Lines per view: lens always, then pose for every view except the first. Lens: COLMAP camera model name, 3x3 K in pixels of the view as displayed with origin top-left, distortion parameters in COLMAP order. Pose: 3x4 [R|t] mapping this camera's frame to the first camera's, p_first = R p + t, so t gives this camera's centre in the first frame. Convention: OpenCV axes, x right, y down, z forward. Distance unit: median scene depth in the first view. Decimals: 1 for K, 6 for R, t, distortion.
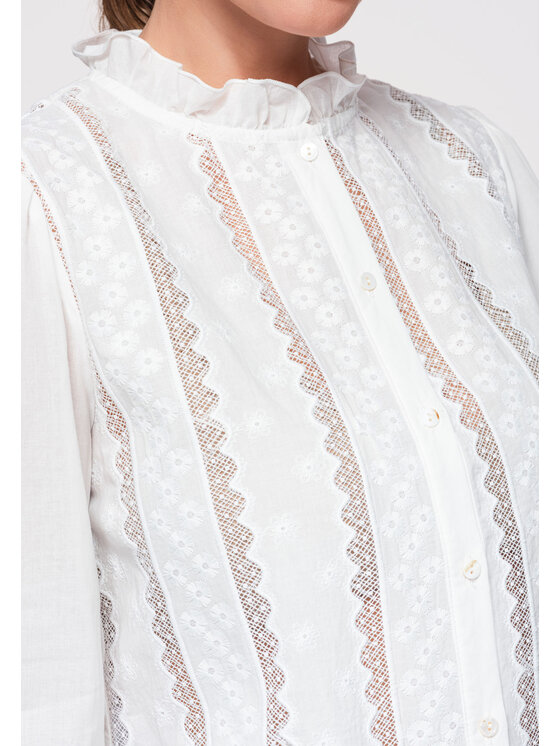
lens RADIAL K [[1873.1, 0, 280.9], [0, 1873.1, 374.5], [0, 0, 1]] dist [-0.168554, 0.000000]
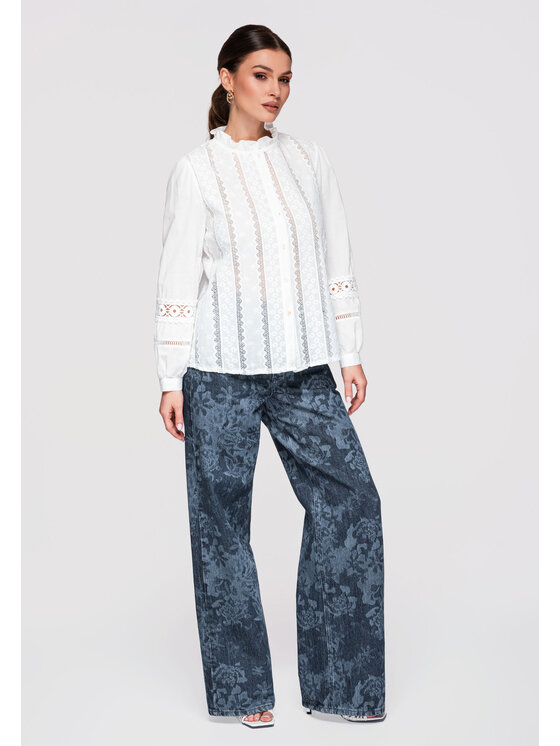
lens RADIAL K [[1873.1, 0, 278.8], [0, 1873.1, 373.0], [0, 0, 1]] dist [-0.168554, 0.000000]
pose [[0.980804, 0.052144, -0.187893, 1.016050], [-0.033006, 0.994073, 0.103583, -0.070228], [0.192181, -0.095393, 0.976712, -3.751805]]
